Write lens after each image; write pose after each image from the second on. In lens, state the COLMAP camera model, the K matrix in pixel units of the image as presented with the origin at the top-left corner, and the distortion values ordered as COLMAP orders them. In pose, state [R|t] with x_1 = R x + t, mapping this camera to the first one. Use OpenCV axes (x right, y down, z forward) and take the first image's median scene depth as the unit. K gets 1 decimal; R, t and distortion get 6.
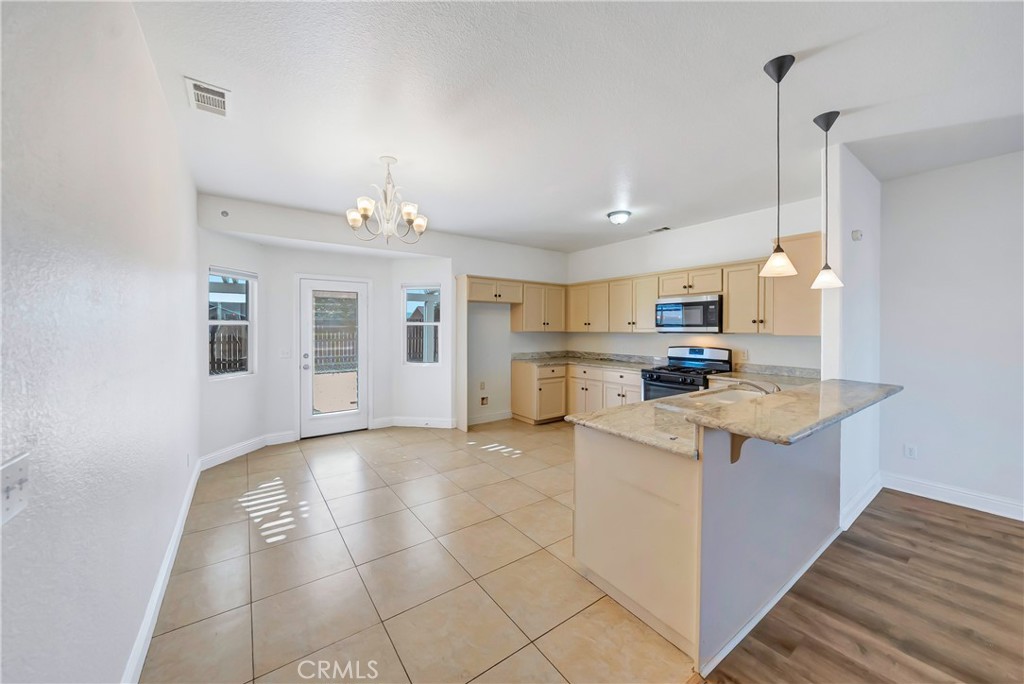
lens RADIAL K [[367.5, 0, 502.9], [0, 367.5, 327.5], [0, 0, 1]] dist [-0.006723, 0.000195]
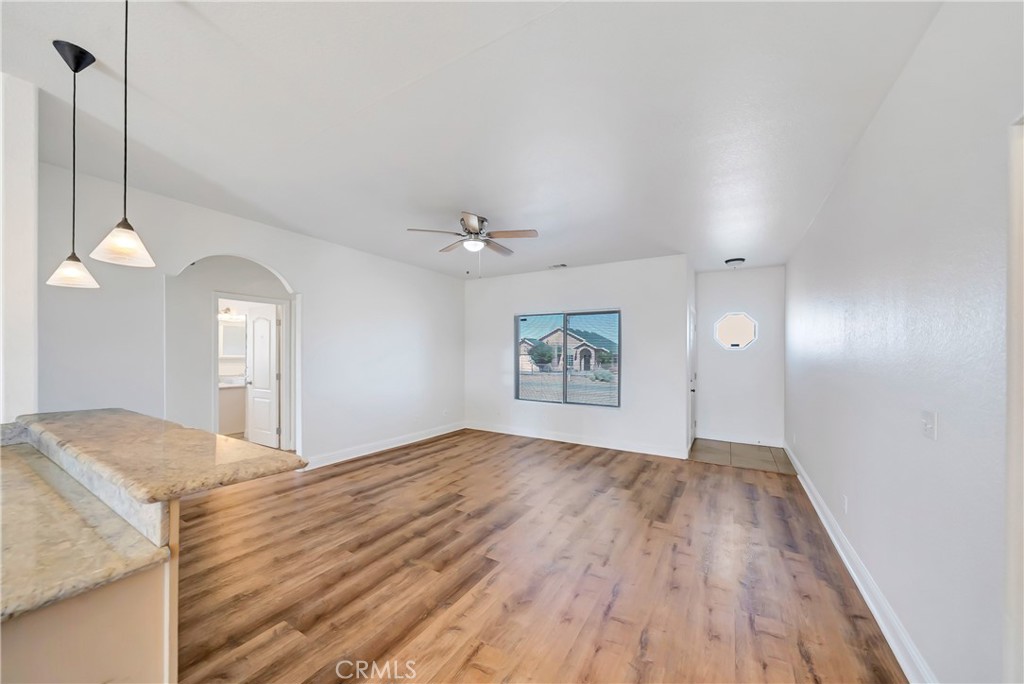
lens RADIAL K [[367.5, 0, 517.8], [0, 367.5, 354.6], [0, 0, 1]] dist [-0.006723, 0.000195]
pose [[-0.412923, -0.007671, 0.910734, -0.074117], [-0.010680, 0.999937, 0.003580, 0.008723], [-0.910703, -0.008248, -0.412979, 0.254473]]
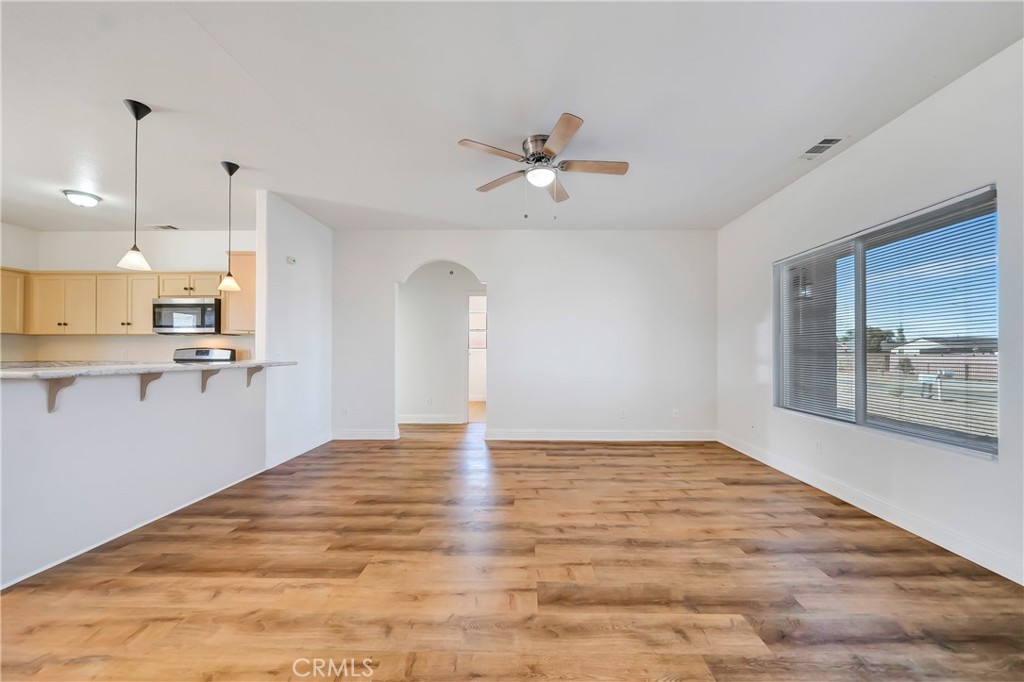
lens RADIAL K [[367.5, 0, 528.2], [0, 367.5, 357.2], [0, 0, 1]] dist [-0.006723, 0.000195]
pose [[0.577244, -0.011449, 0.816491, 0.211226], [-0.001703, 0.999883, 0.015225, 0.060923], [-0.816570, -0.010179, 0.577157, -0.360887]]
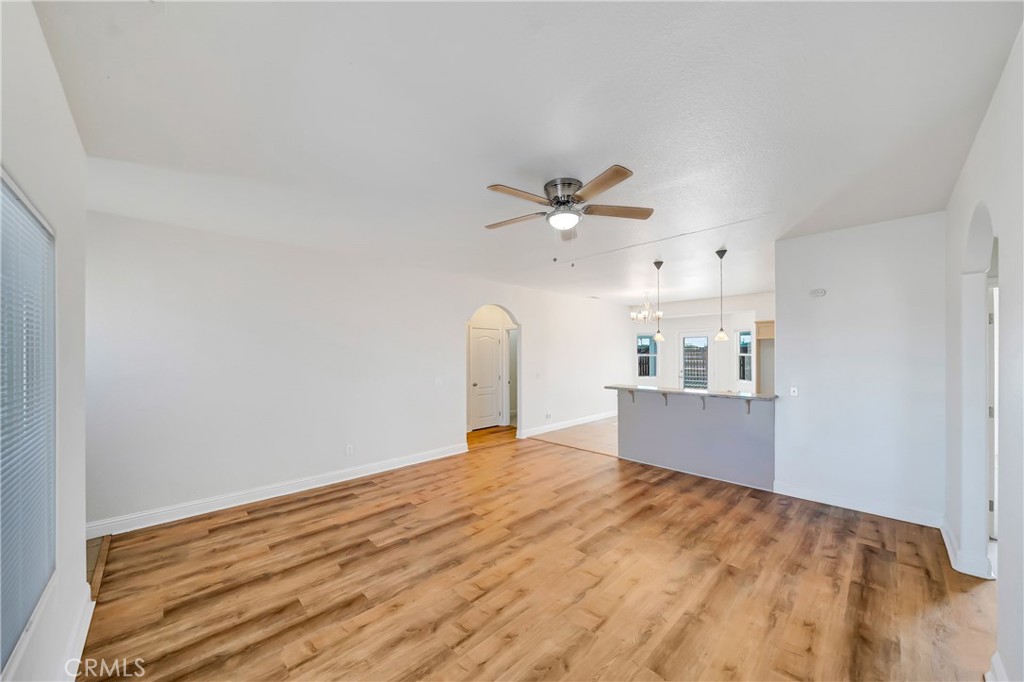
lens RADIAL K [[367.5, 0, 511.5], [0, 367.5, 349.7], [0, 0, 1]] dist [-0.006723, 0.000195]
pose [[0.143189, -0.014804, -0.989585, 1.337589], [0.003542, 0.999889, -0.014446, -0.014856], [0.989689, -0.001436, 0.143226, -0.181114]]
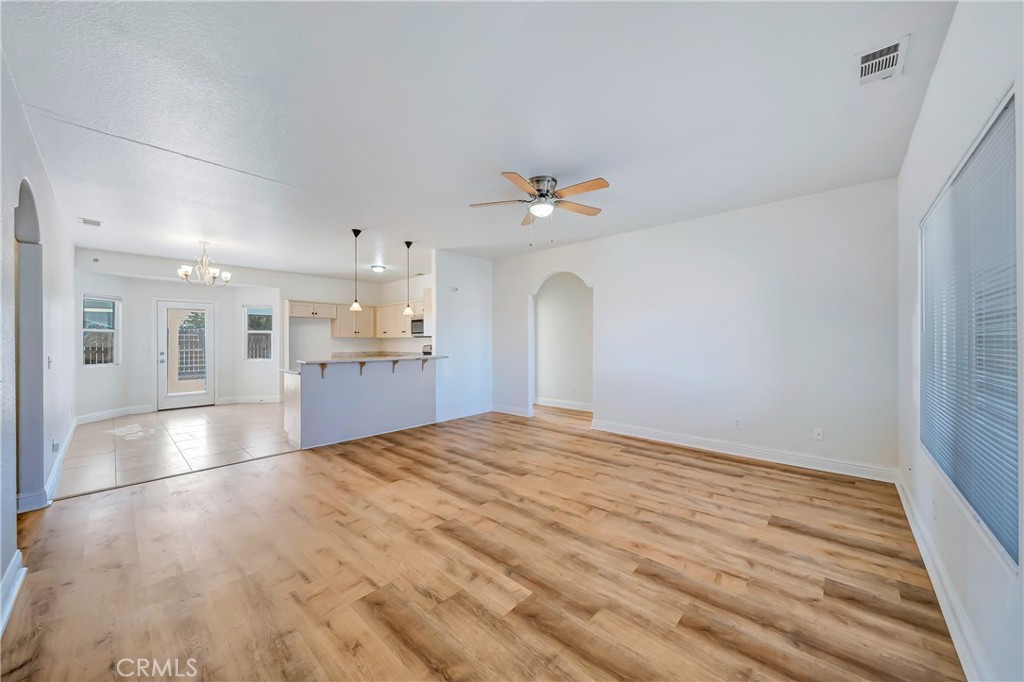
lens RADIAL K [[367.5, 0, 517.4], [0, 367.5, 335.8], [0, 0, 1]] dist [-0.006723, 0.000195]
pose [[0.975137, -0.001032, 0.221601, 0.530061], [0.004652, 0.999864, -0.015813, 0.039001], [-0.221554, 0.016451, 0.975009, -0.742805]]
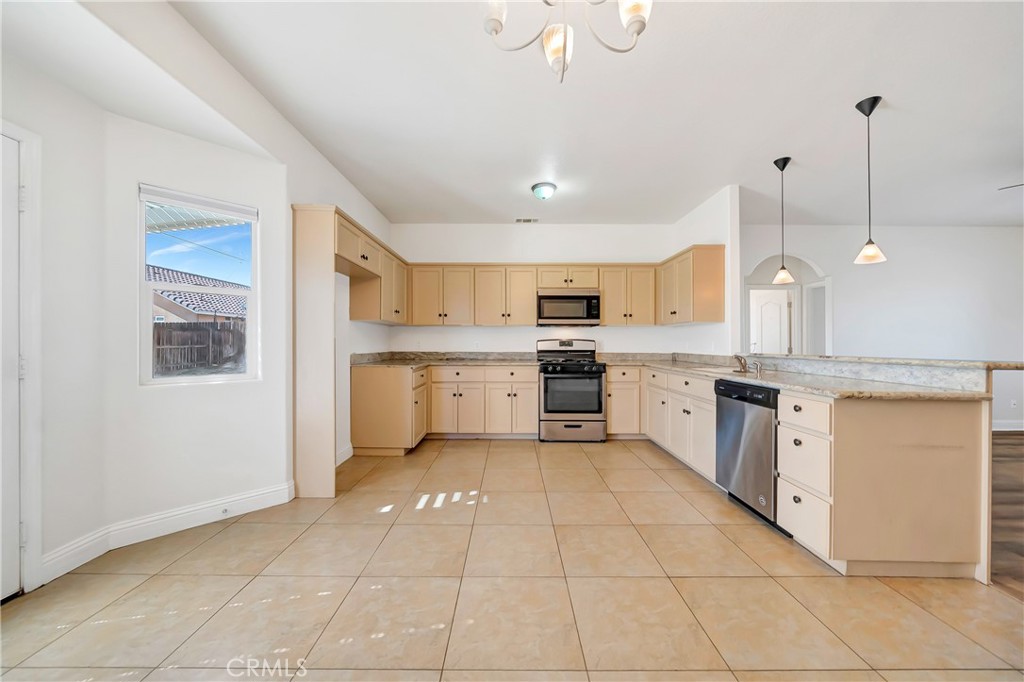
lens RADIAL K [[367.5, 0, 502.8], [0, 367.5, 343.3], [0, 0, 1]] dist [-0.006723, 0.000195]
pose [[0.581199, -0.001237, 0.813761, -0.440170], [-0.003009, 0.999989, 0.003670, 0.061072], [-0.813756, -0.004582, 0.581188, 0.536411]]
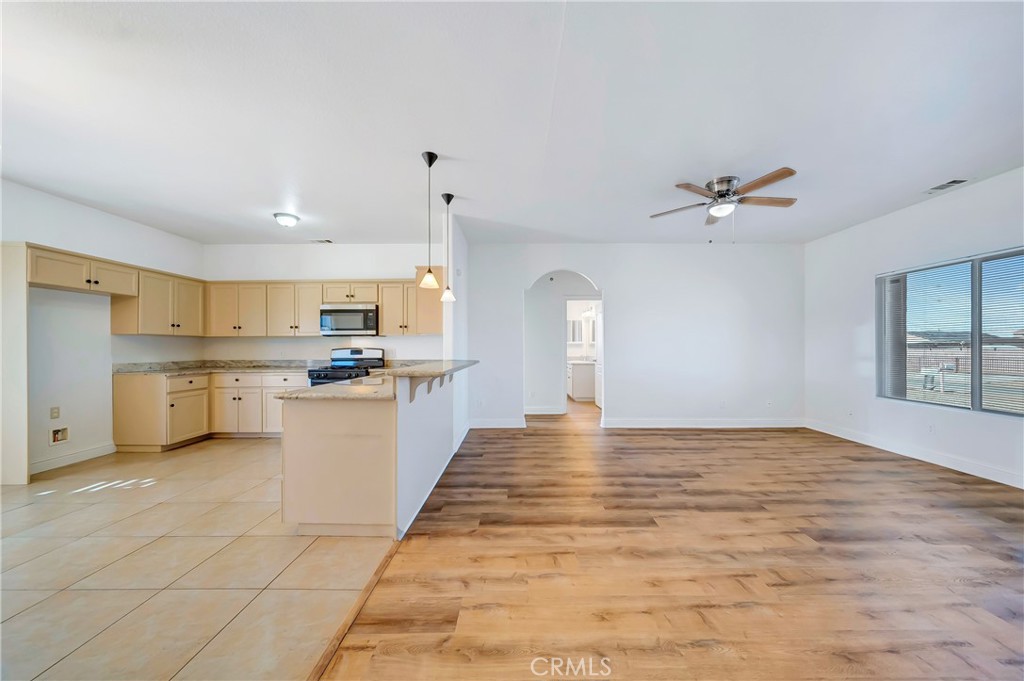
lens RADIAL K [[367.5, 0, 518.7], [0, 367.5, 346.7], [0, 0, 1]] dist [-0.006723, 0.000195]
pose [[0.570350, -0.004801, 0.821388, -0.143500], [0.003690, 0.999988, 0.003283, 0.046596], [-0.821394, 0.001158, 0.570361, -0.097970]]
